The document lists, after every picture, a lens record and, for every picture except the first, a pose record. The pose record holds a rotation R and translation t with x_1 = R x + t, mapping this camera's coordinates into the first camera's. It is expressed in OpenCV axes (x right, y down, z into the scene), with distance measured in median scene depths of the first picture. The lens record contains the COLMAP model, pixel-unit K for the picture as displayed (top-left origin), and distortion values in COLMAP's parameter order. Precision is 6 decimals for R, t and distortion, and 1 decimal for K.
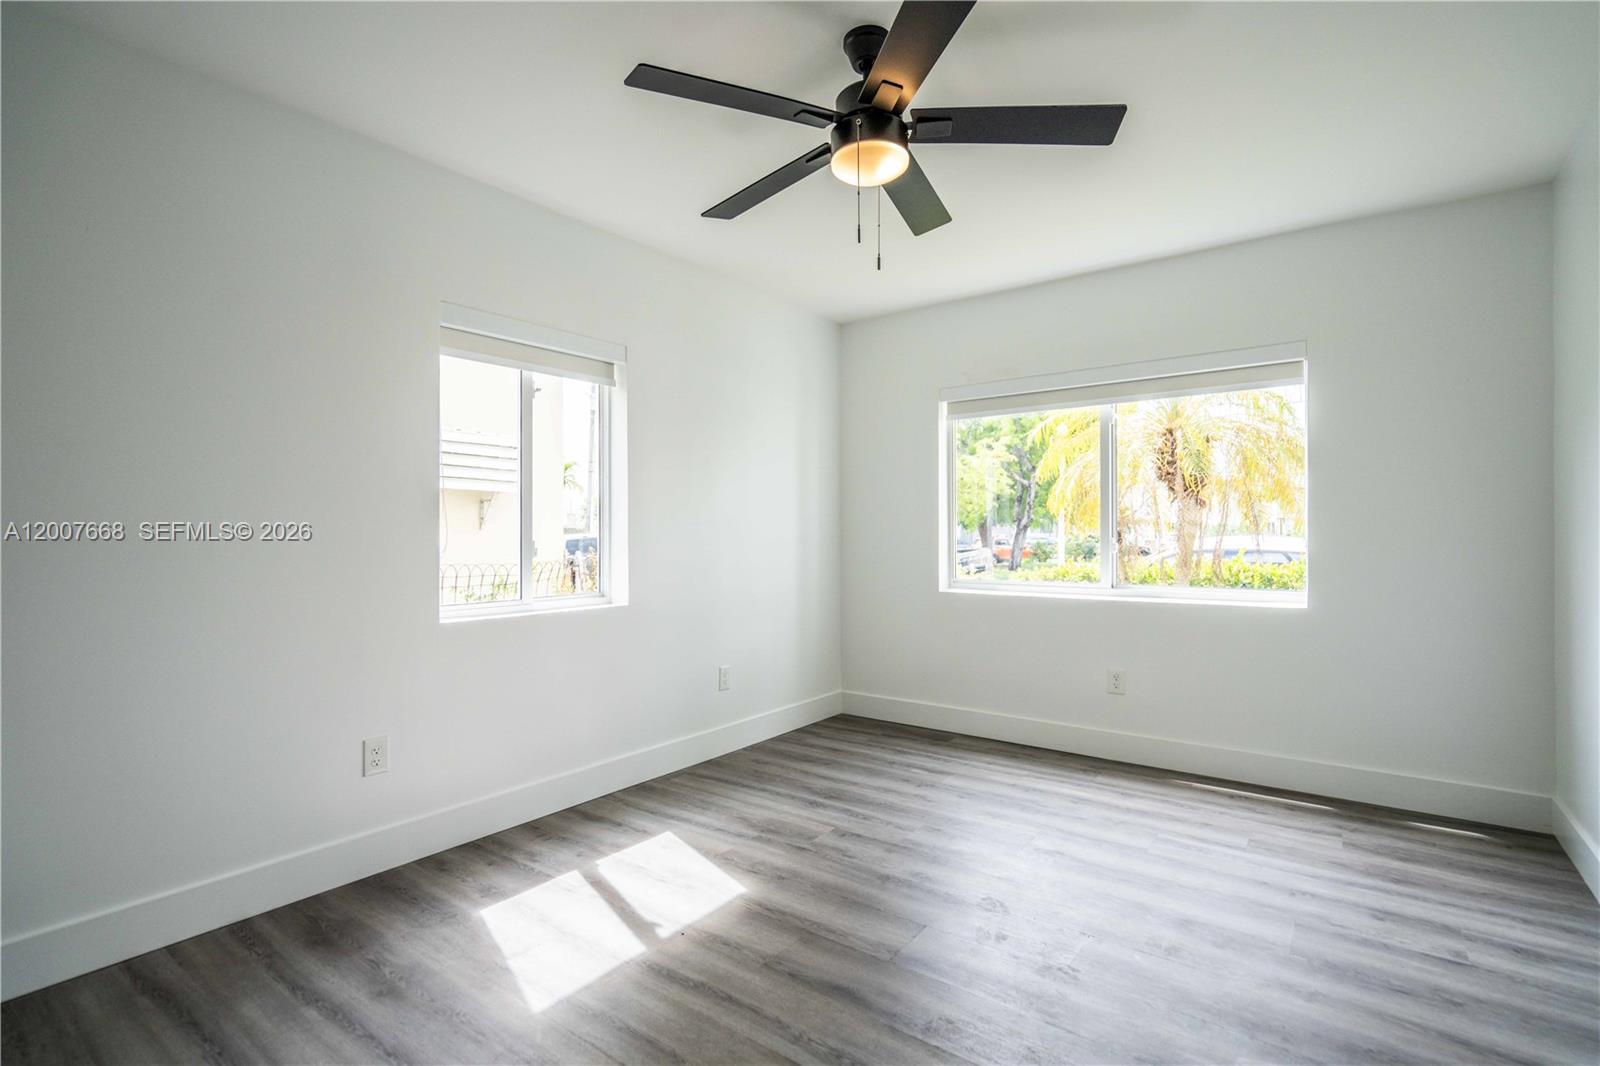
lens RADIAL K [[752.1, 0, 793.6], [0, 752.1, 551.1], [0, 0, 1]] dist [-0.000468, 0.000495]
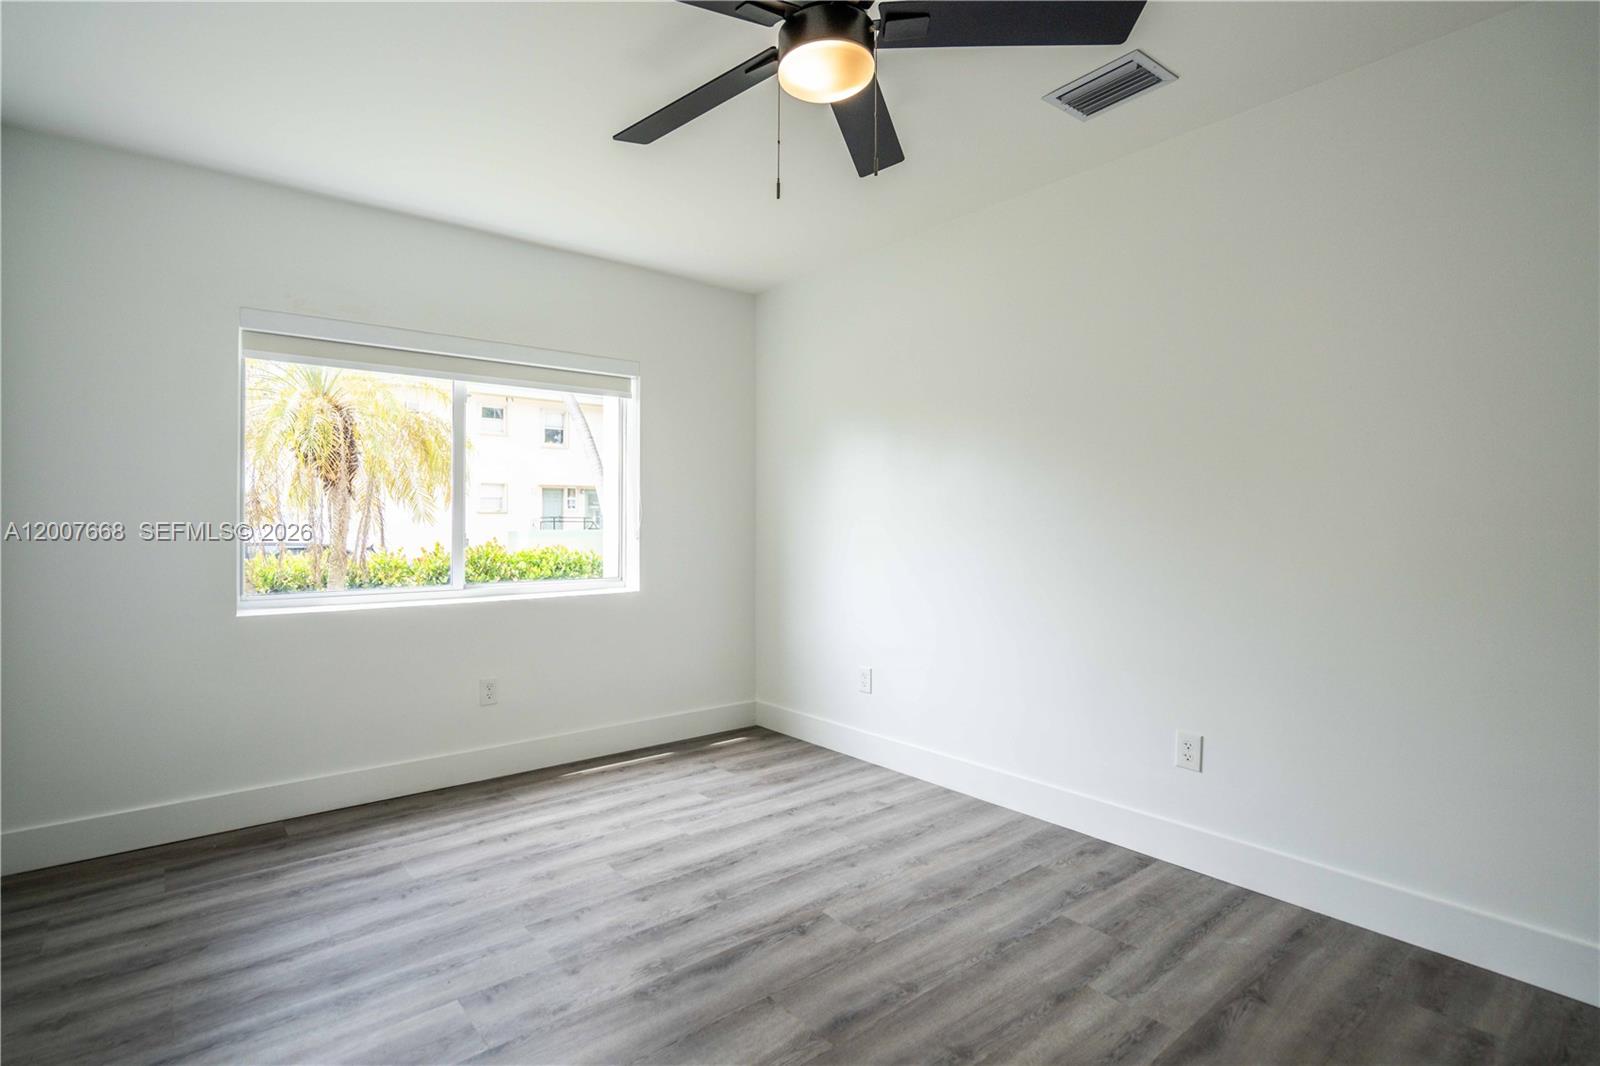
lens RADIAL K [[768.2, 0, 730.0], [0, 768.2, 530.1], [0, 0, 1]] dist [0.001383, 0.000666]
pose [[0.272501, -0.005685, 0.962139, -0.474802], [0.018679, 0.999825, 0.000617, -0.023184], [-0.961974, 0.017803, 0.272559, 0.559673]]
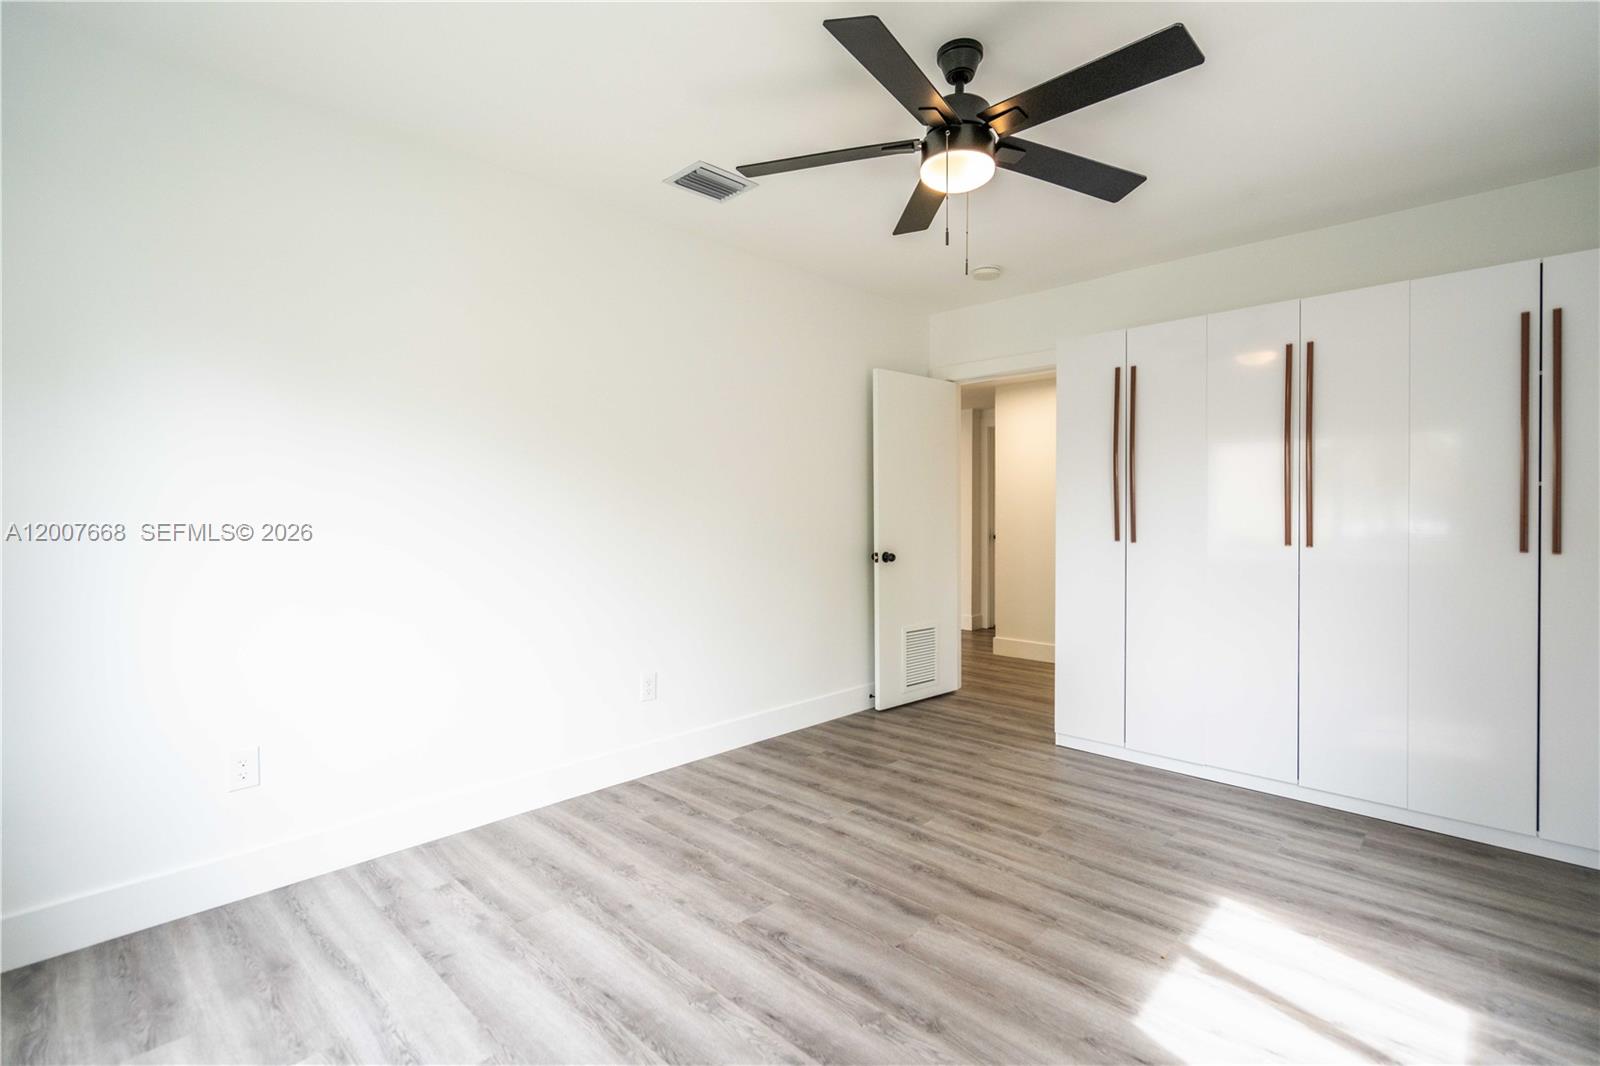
lens RADIAL K [[726.9, 0, 802.1], [0, 726.9, 528.1], [0, 0, 1]] dist [0.000777, -0.000020]
pose [[-0.993223, 0.002448, 0.116201, 0.130570], [0.006841, 0.999276, 0.037423, -0.039484], [-0.116025, 0.037965, -0.992520, 1.331492]]
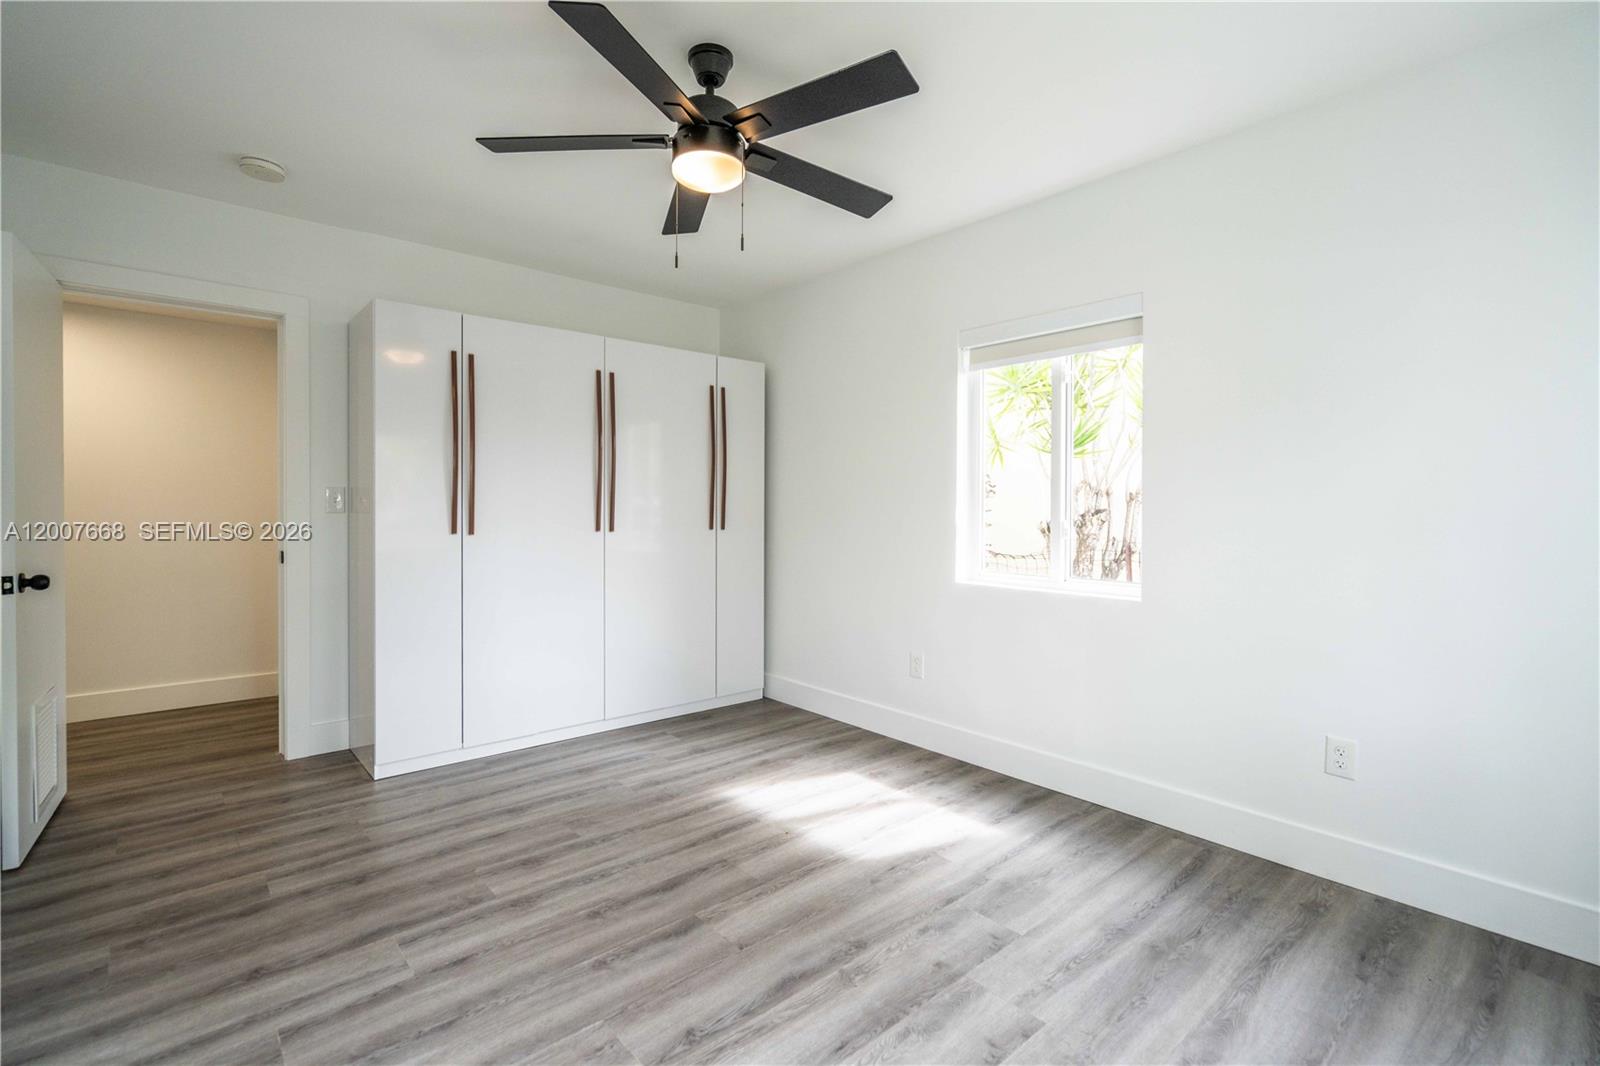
lens RADIAL K [[724.5, 0, 802.5], [0, 724.5, 514.0], [0, 0, 1]] dist [0.001620, 0.000027]
pose [[-0.200393, 0.010994, -0.979654, 0.717163], [-0.025826, 0.999530, 0.016500, -0.033127], [0.979375, 0.028607, -0.200015, 0.868900]]
